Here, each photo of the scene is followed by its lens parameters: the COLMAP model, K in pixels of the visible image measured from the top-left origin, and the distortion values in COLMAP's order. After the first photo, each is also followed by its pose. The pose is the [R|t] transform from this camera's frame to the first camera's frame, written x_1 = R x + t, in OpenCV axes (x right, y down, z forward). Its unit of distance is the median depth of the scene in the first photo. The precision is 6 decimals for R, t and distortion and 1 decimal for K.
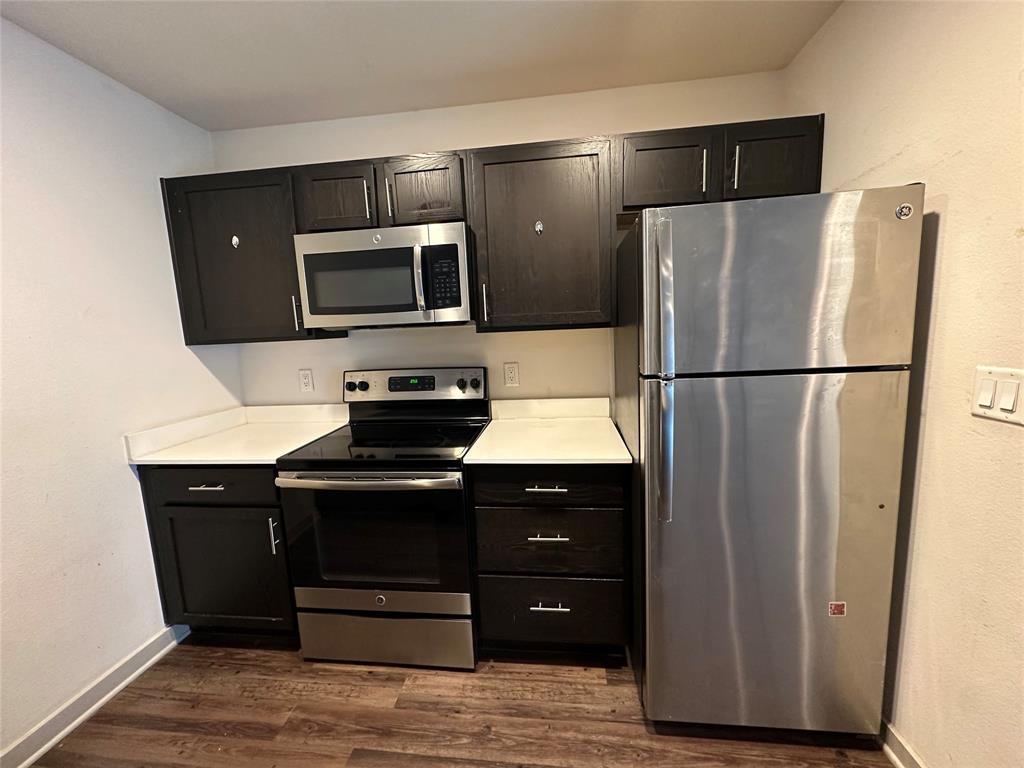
lens RADIAL K [[411.6, 0, 510.4], [0, 411.6, 383.8], [0, 0, 1]] dist [-0.000166, 0.000018]
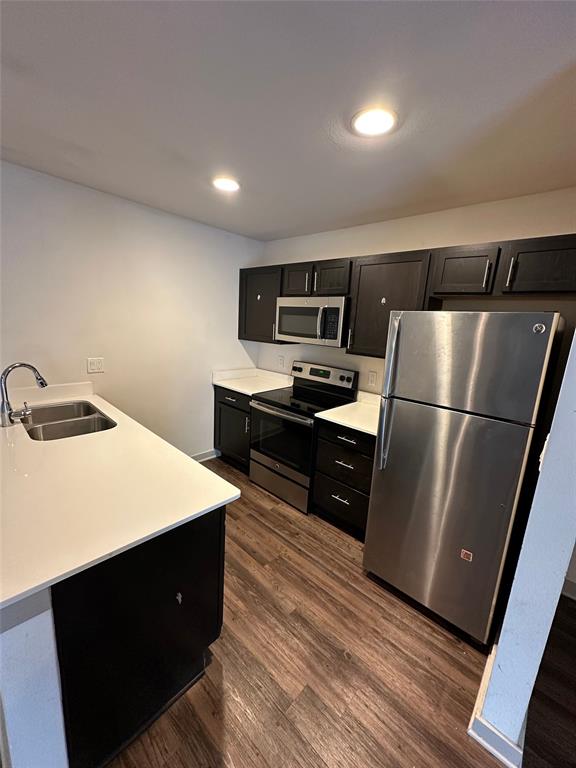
lens RADIAL K [[308.7, 0, 290.3], [0, 308.7, 383.2], [0, 0, 1]] dist [-0.000166, 0.000018]
pose [[0.804069, 0.207035, -0.557323, 0.537364], [-0.172726, 0.978324, 0.114231, -0.110381], [0.568892, 0.004415, 0.822400, -0.312210]]
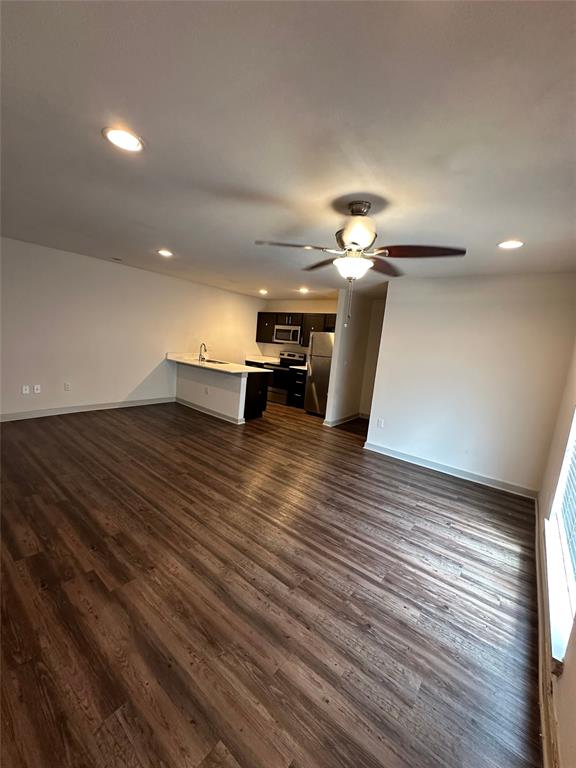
lens RADIAL K [[308.7, 0, 287.2], [0, 308.7, 383.6], [0, 0, 1]] dist [-0.000166, 0.000018]
pose [[0.842918, 0.189654, -0.503508, 1.853287], [-0.192247, 0.980203, 0.047369, 0.186529], [0.502524, 0.056869, 0.862691, -2.461100]]
